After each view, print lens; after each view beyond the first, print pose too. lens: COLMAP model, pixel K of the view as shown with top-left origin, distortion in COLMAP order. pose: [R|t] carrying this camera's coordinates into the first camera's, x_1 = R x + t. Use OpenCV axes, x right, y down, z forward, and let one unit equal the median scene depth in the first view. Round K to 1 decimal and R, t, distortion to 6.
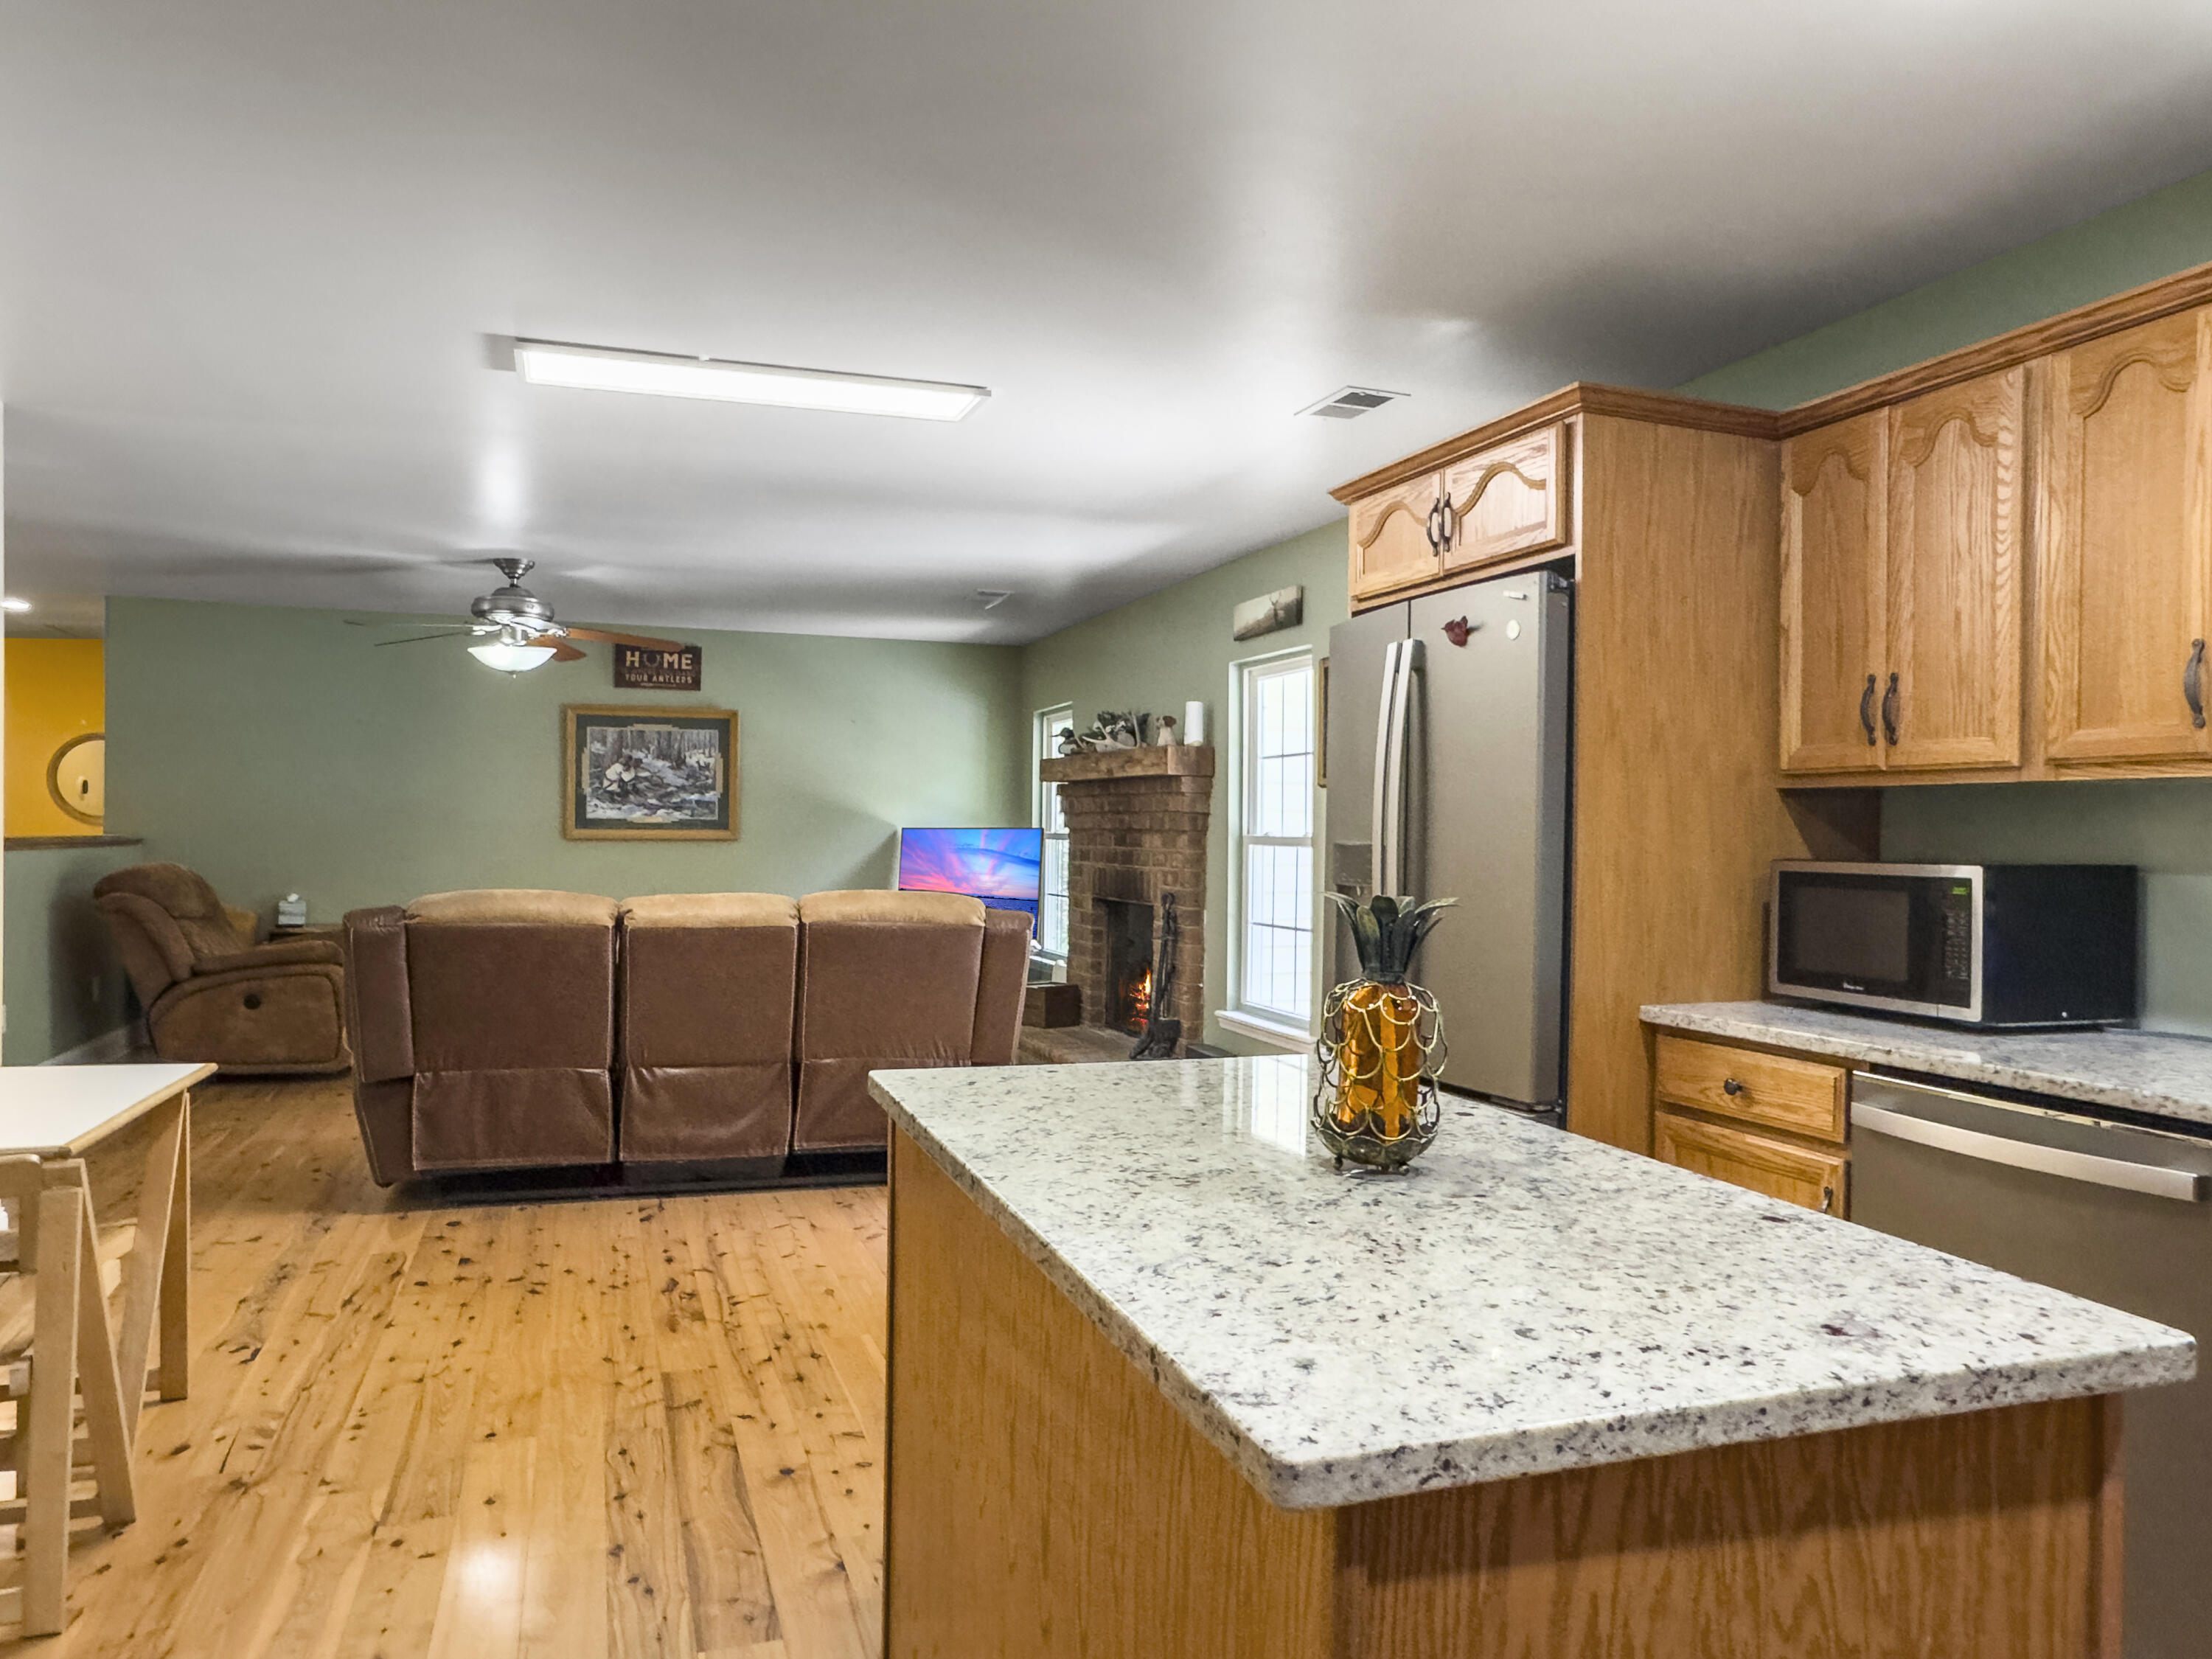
lens RADIAL K [[1482.7, 0, 1090.8], [0, 1482.7, 828.0], [0, 0, 1]] dist [-0.086349, 0.094794]
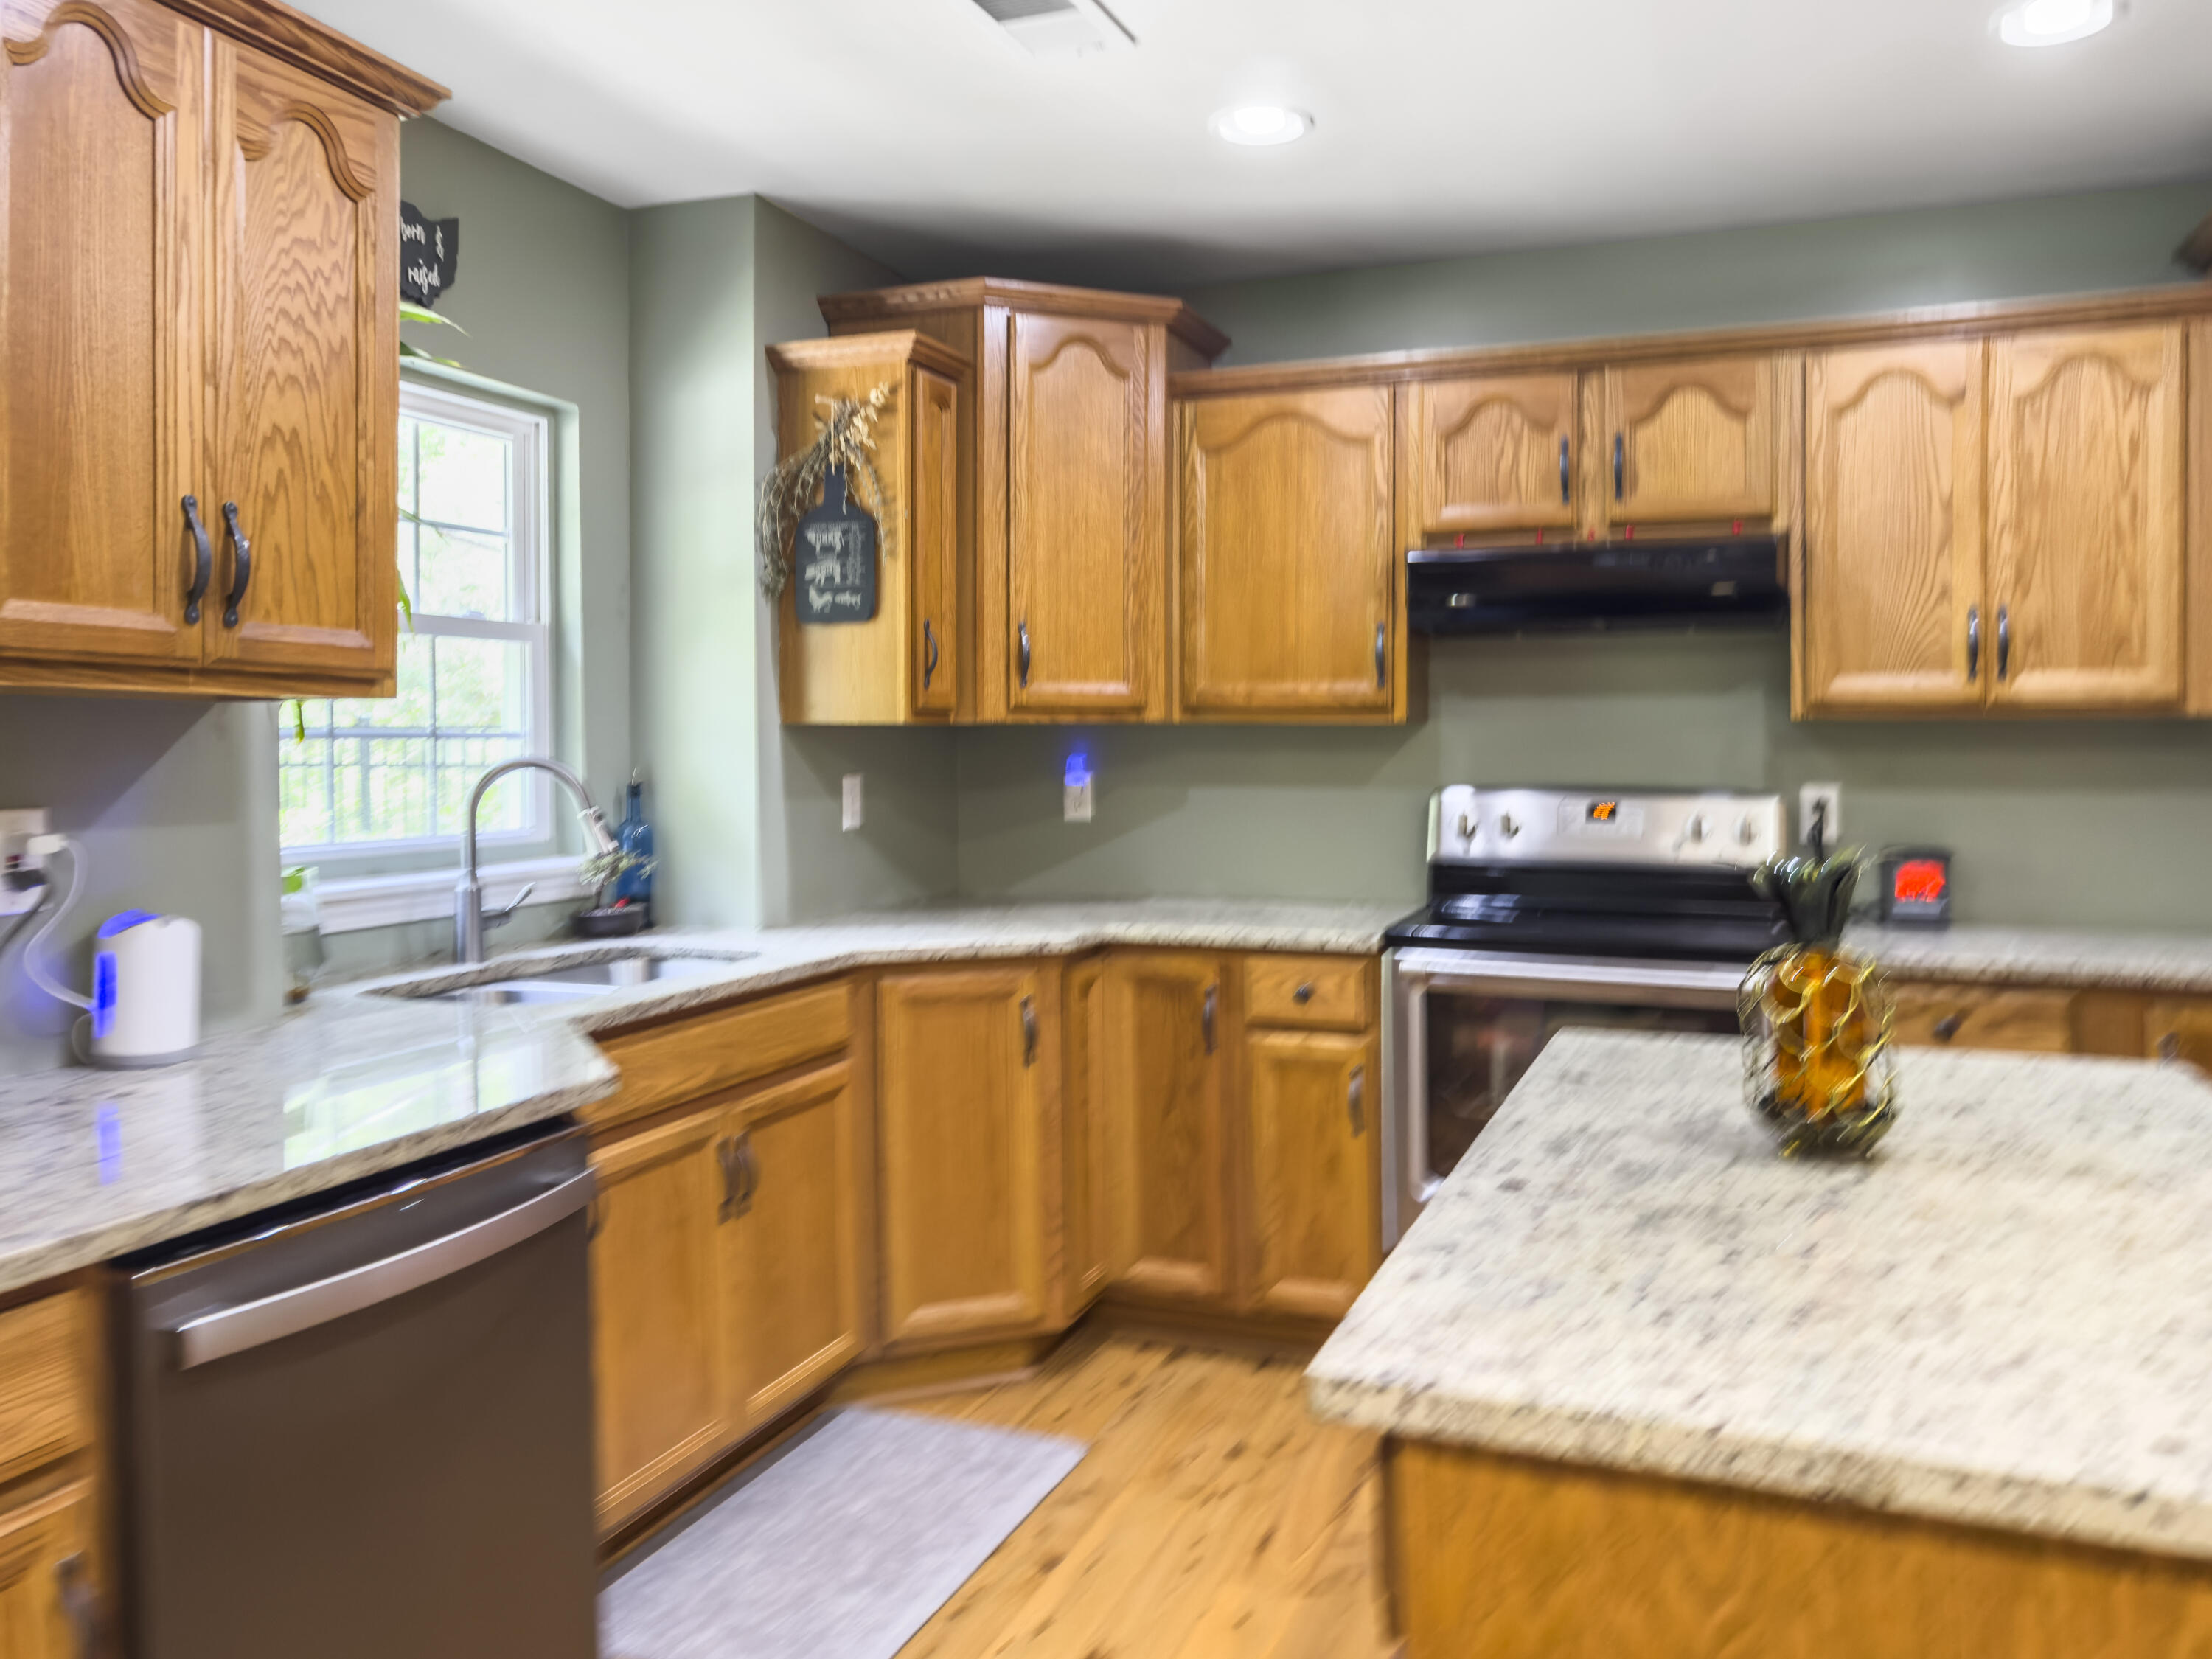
lens RADIAL K [[1666.1, 0, 1063.9], [0, 1666.1, 753.7], [0, 0, 1]] dist [0.044019, -0.035883]
pose [[-0.755560, -0.011819, 0.654973, -0.040596], [-0.006985, 0.999926, 0.009986, -0.007892], [-0.655043, 0.002970, -0.755586, 0.626110]]
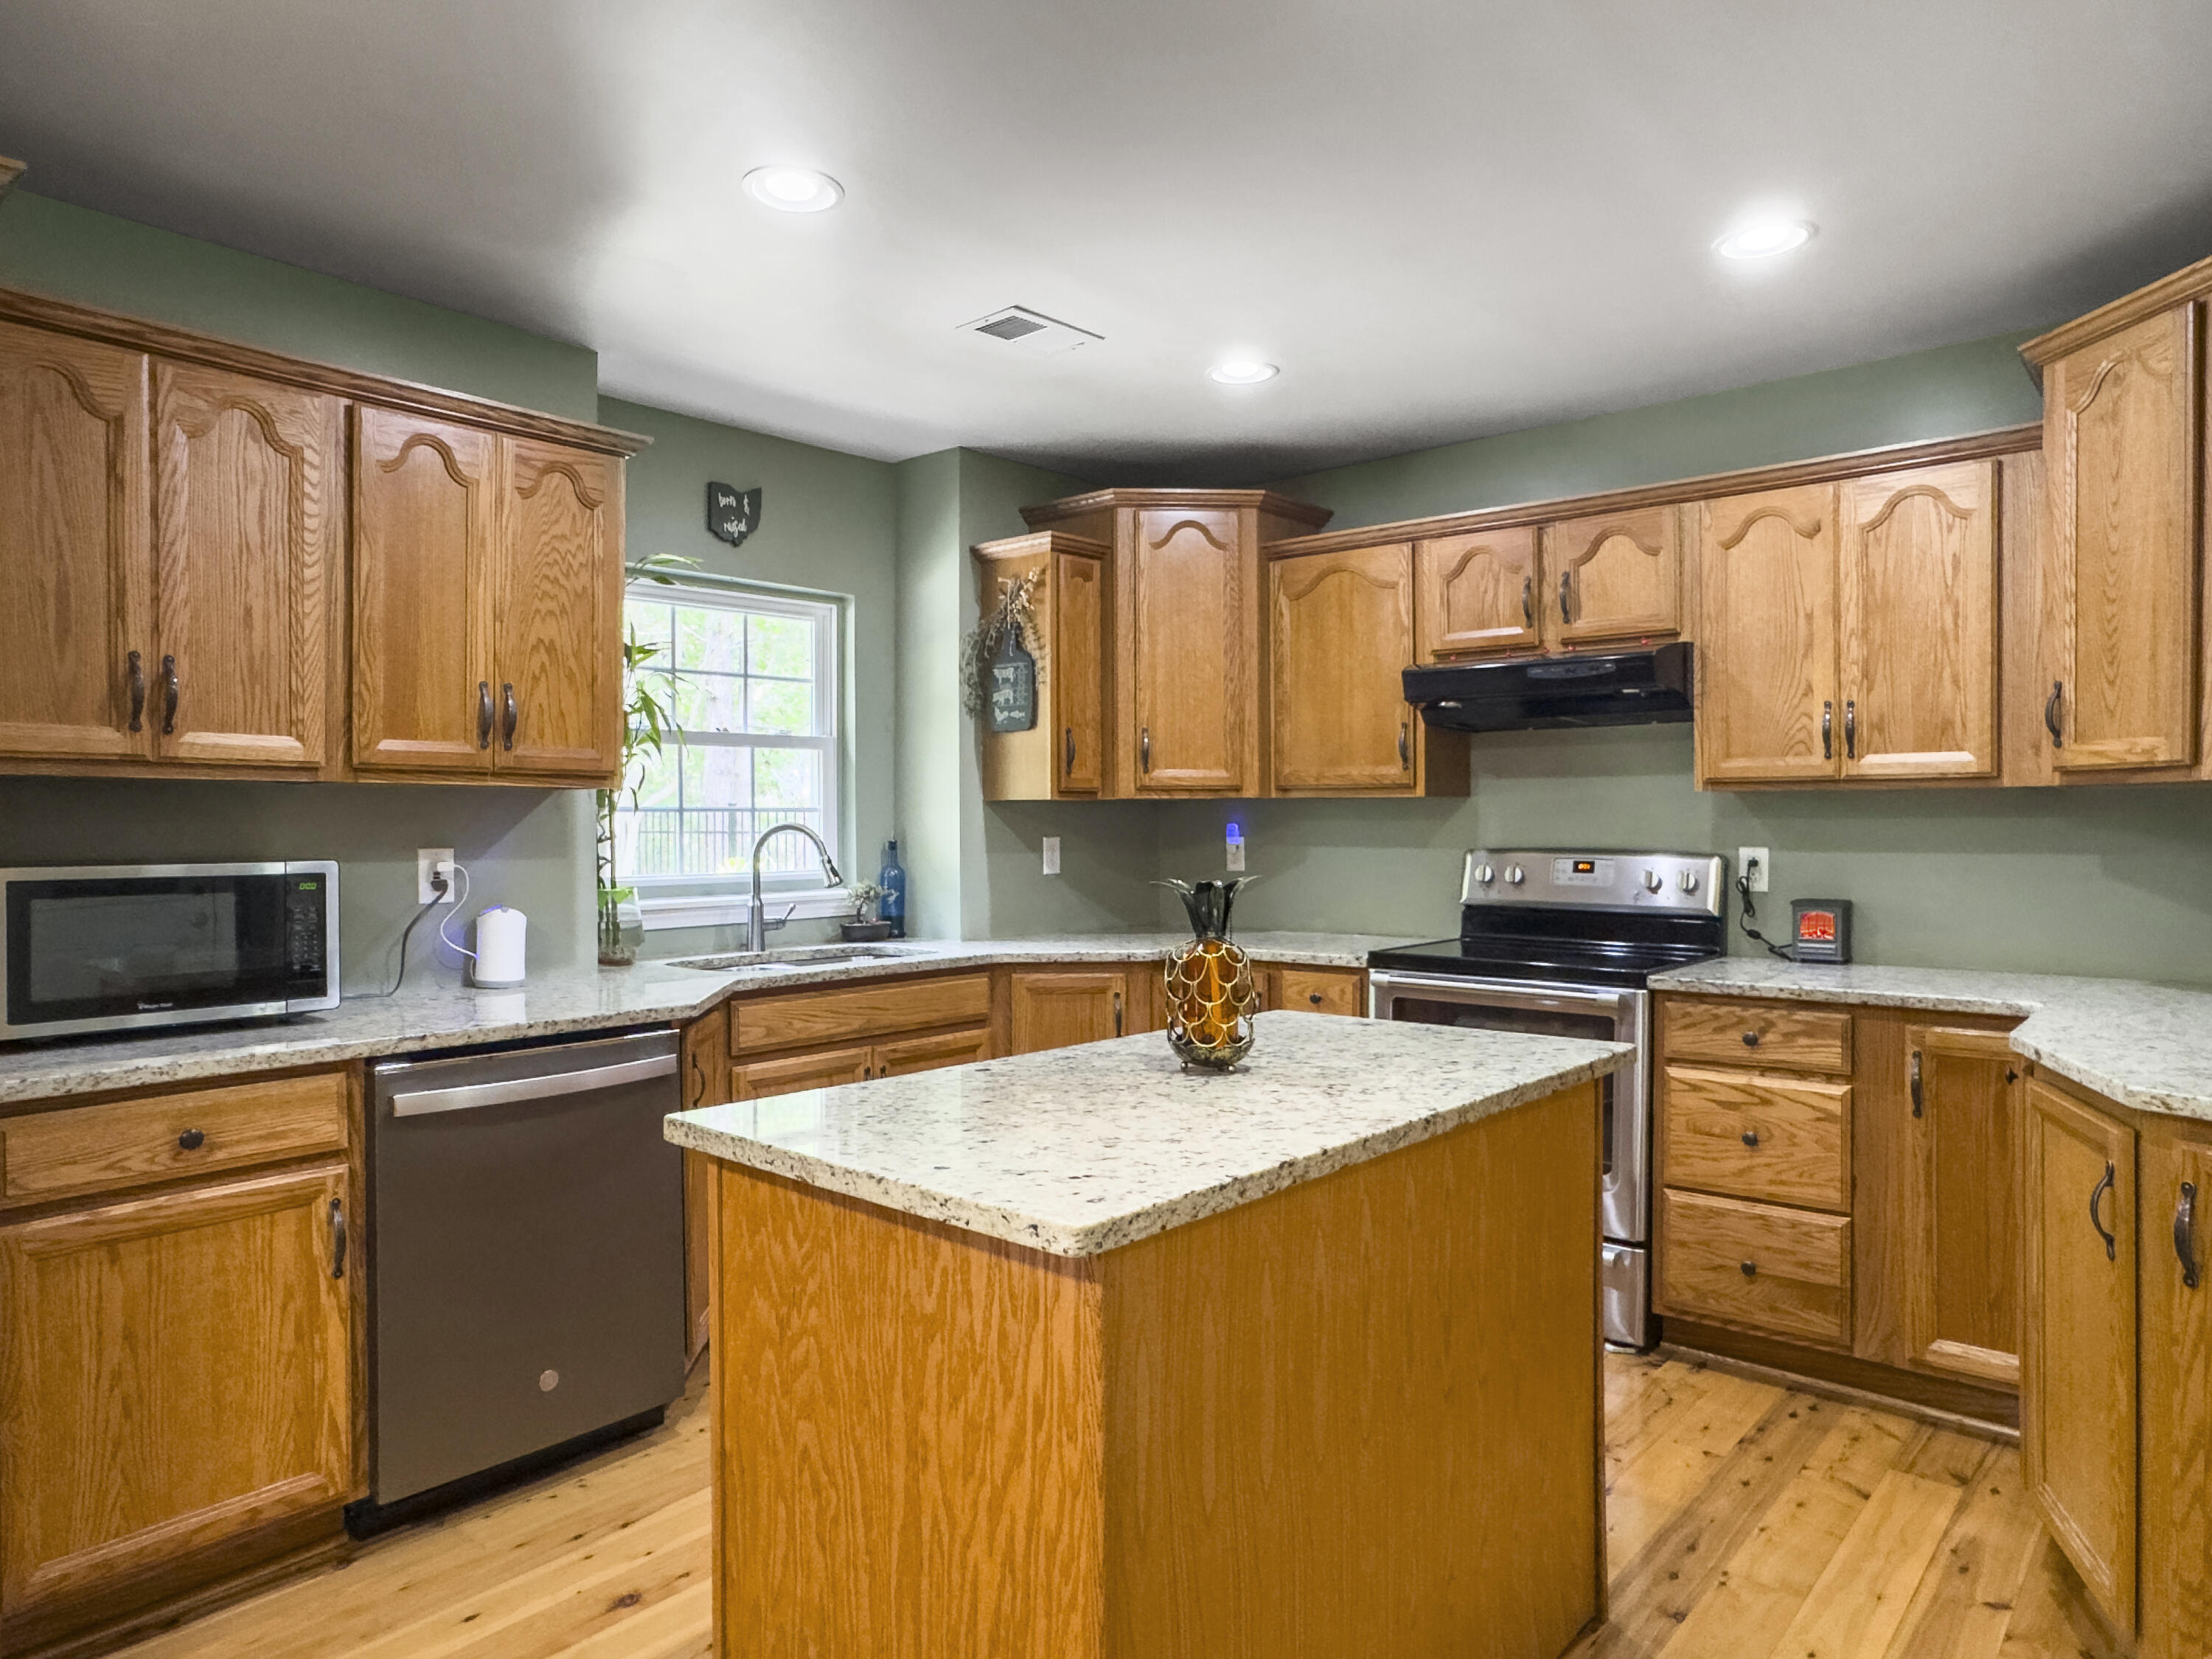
lens RADIAL K [[1369.2, 0, 1098.7], [0, 1369.2, 832.1], [0, 0, 1]] dist [-0.087857, 0.098257]
pose [[-0.496185, -0.013680, 0.868109, -0.271099], [-0.002787, 0.999896, 0.014164, -0.005391], [-0.868212, 0.004609, -0.496172, 0.526693]]
